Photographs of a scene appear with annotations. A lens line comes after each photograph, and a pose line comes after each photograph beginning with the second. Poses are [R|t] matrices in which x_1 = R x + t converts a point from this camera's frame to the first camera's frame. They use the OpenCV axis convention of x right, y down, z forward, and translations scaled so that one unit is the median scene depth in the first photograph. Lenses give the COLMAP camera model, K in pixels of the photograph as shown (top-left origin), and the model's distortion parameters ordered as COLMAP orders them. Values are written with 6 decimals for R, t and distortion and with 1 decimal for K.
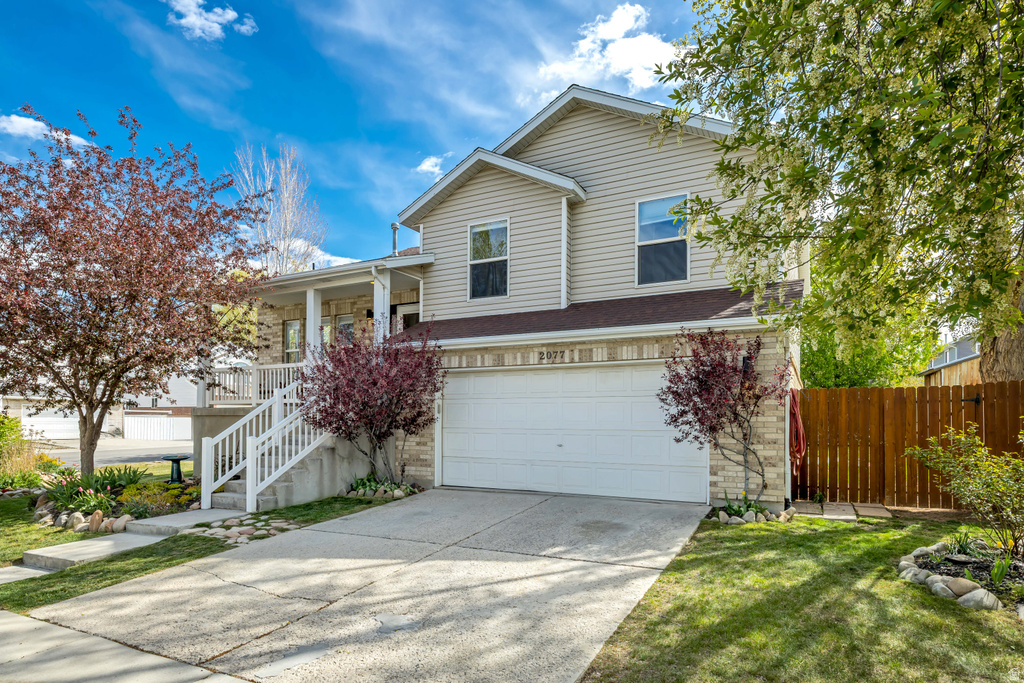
lens RADIAL K [[571.4, 0, 511.9], [0, 571.4, 344.6], [0, 0, 1]] dist [-0.011434, 0.002583]
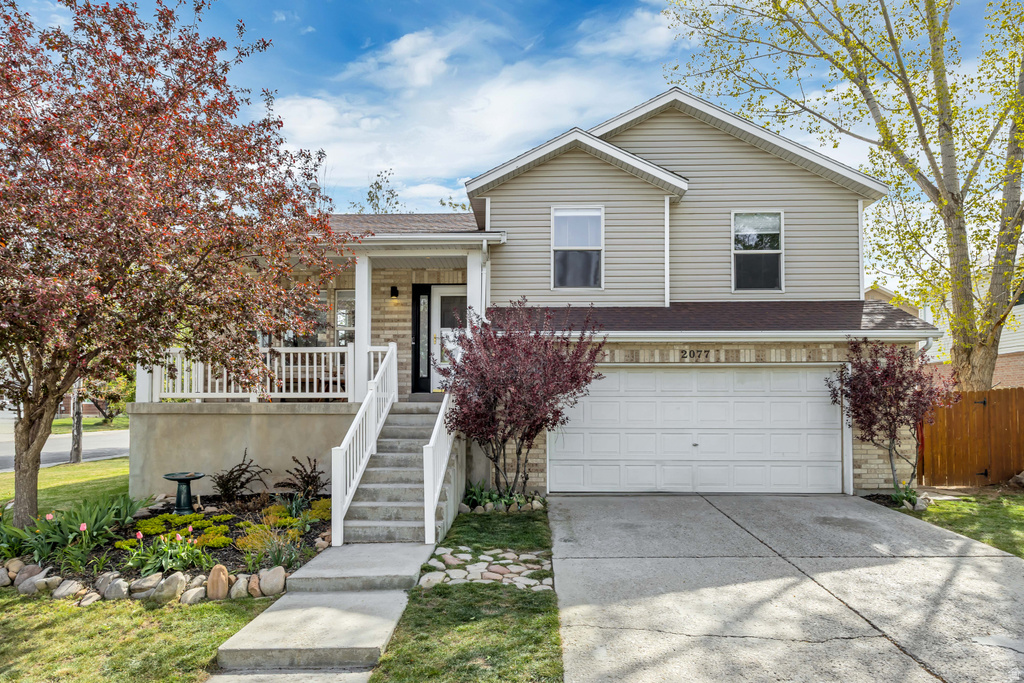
lens RADIAL K [[576.4, 0, 511.9], [0, 576.4, 338.5], [0, 0, 1]] dist [-0.007299, 0.000507]
pose [[0.898610, 0.053029, 0.435533, -0.677304], [-0.054860, 0.998459, -0.008379, 0.017838], [-0.435306, -0.016364, 0.900134, 0.247260]]
